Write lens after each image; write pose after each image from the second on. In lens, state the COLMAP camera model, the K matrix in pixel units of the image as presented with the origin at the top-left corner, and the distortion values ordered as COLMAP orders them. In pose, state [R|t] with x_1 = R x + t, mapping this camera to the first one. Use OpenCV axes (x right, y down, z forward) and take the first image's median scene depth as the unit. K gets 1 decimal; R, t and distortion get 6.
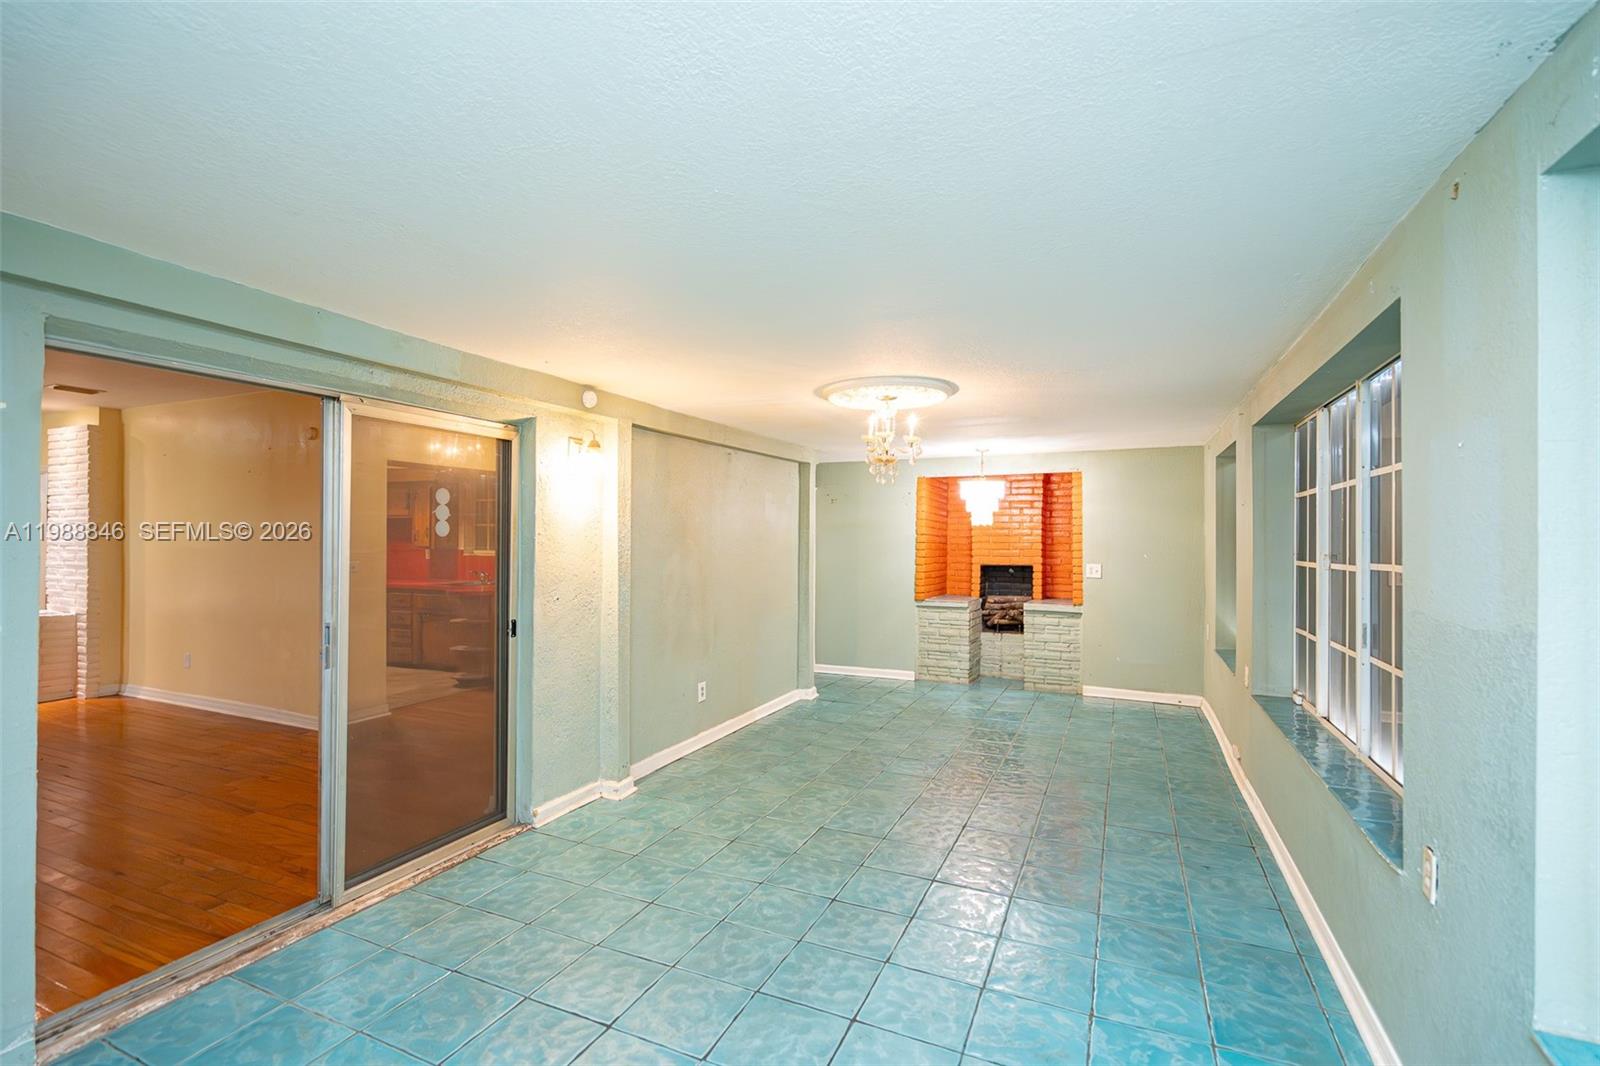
lens RADIAL K [[721.3, 0, 797.6], [0, 721.3, 536.4], [0, 0, 1]] dist [-0.001934, 0.001177]
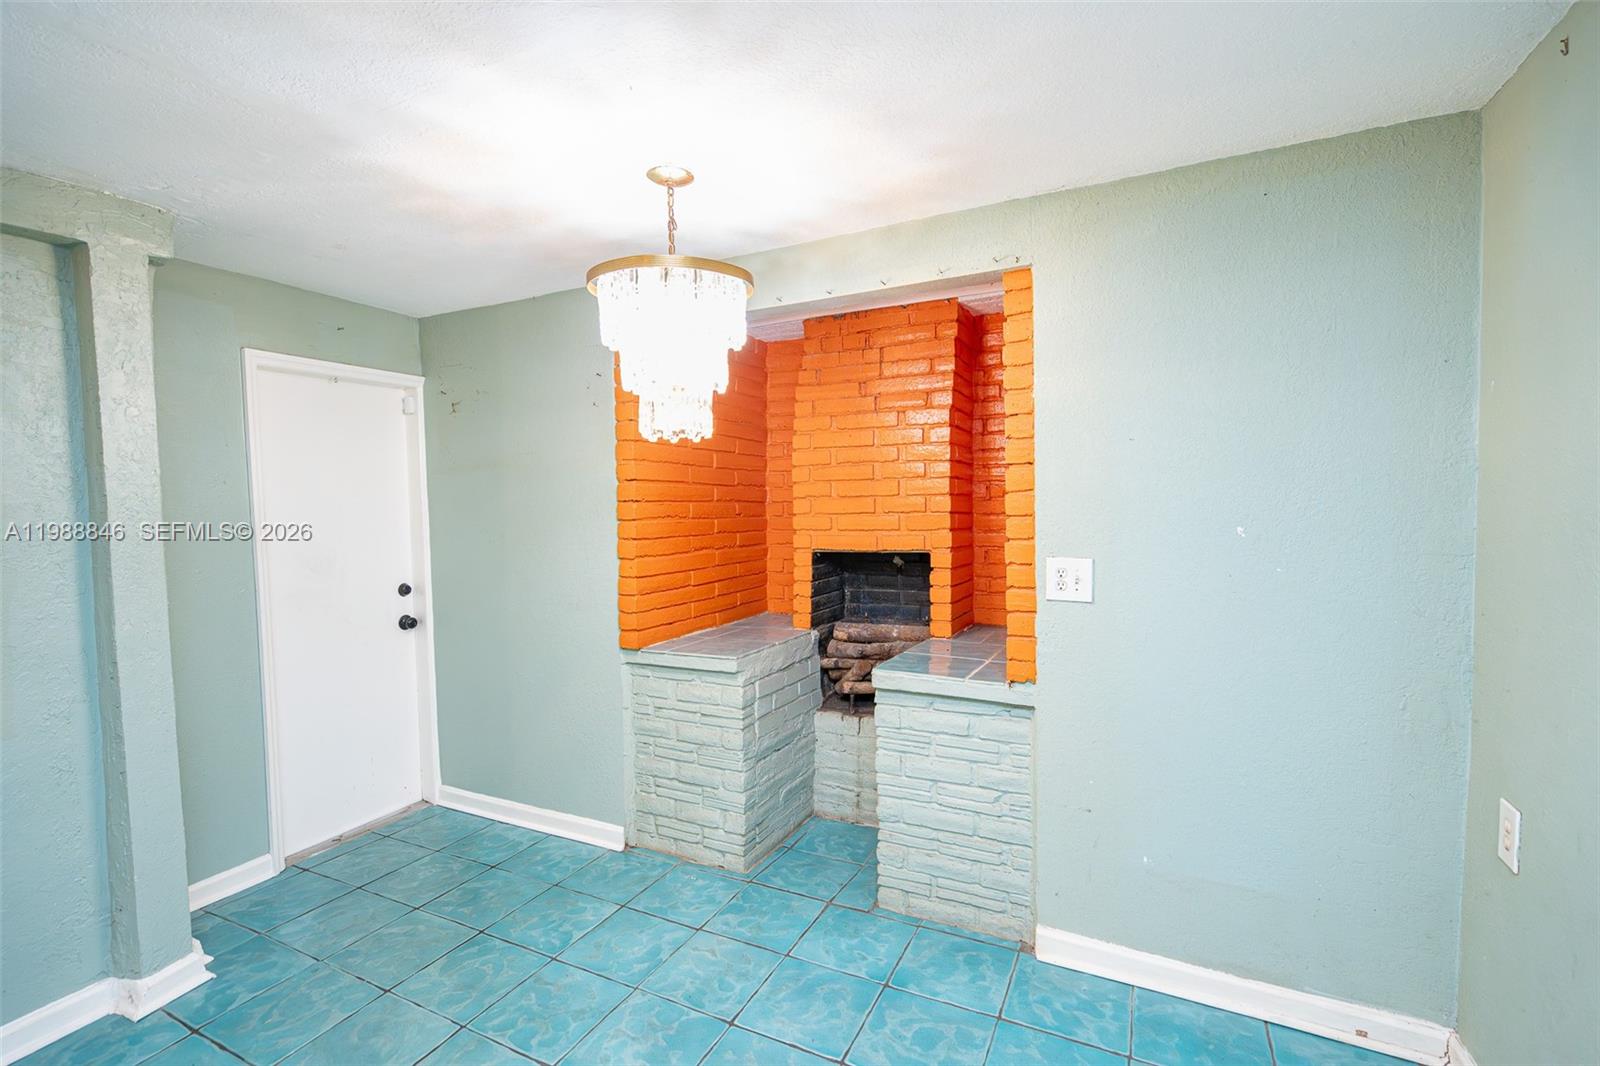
lens RADIAL K [[721.3, 0, 792.9], [0, 721.3, 527.4], [0, 0, 1]] dist [-0.001934, 0.001177]
pose [[0.998387, -0.022291, -0.052211, 0.274413], [0.024493, 0.998820, 0.041928, 0.008134], [0.051215, -0.043140, 0.997755, 0.605173]]
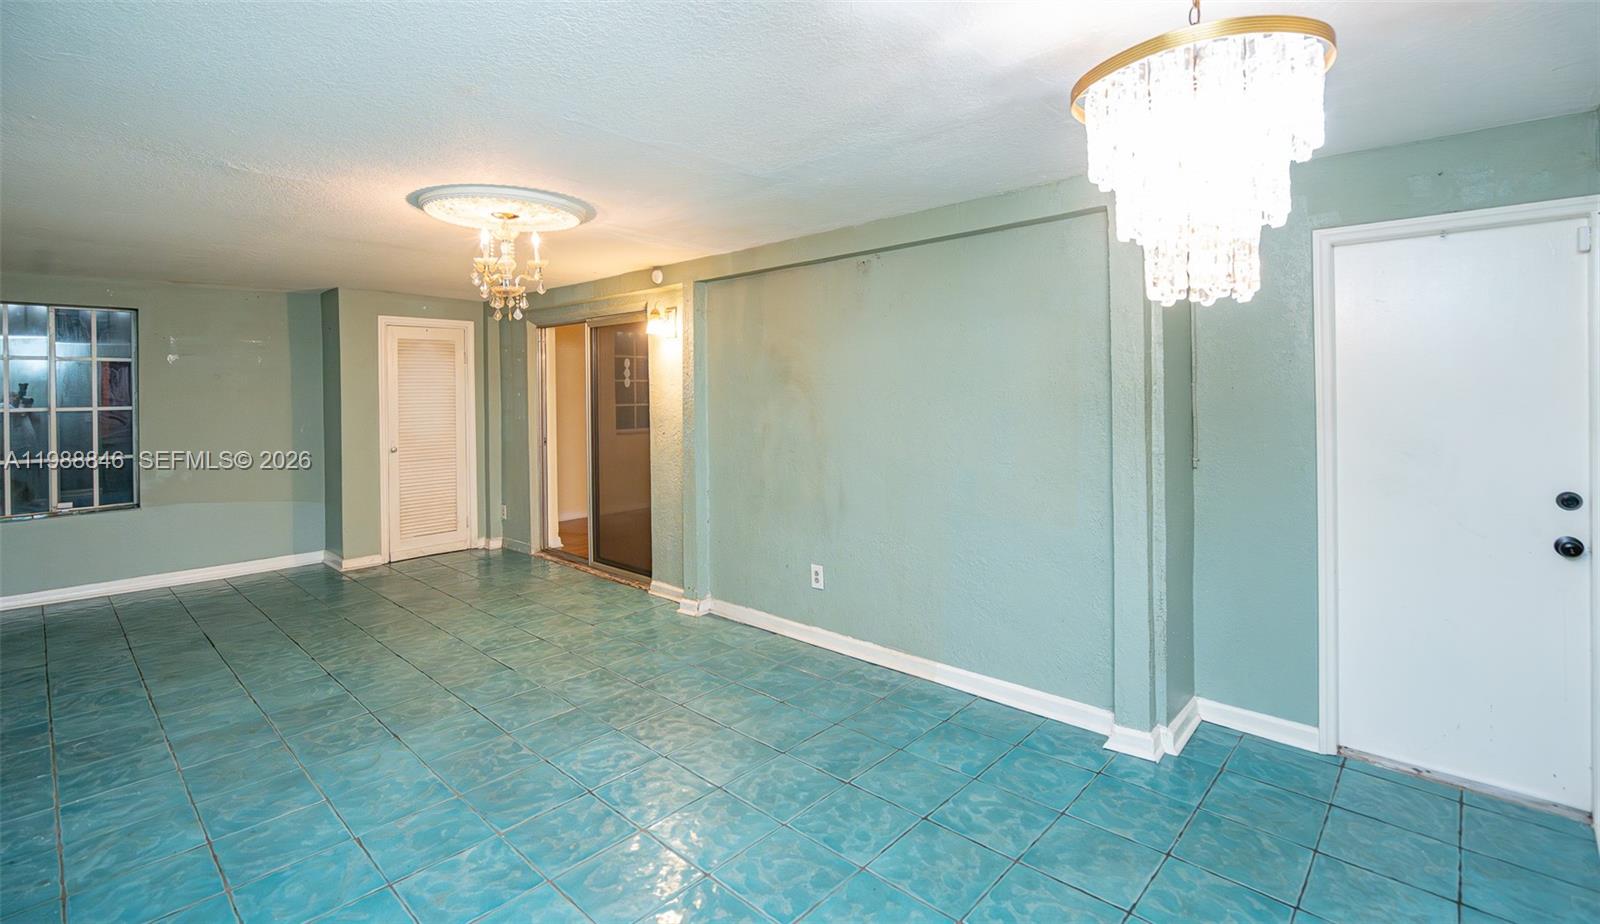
lens RADIAL K [[726.2, 0, 807.2], [0, 726.2, 396.2], [0, 0, 1]] dist [0.003272, 0.002369]
pose [[-0.316627, 0.011822, -0.948477, 0.405281], [0.014708, 0.999863, 0.007553, 0.006078], [0.948436, -0.011559, -0.316757, 0.800104]]
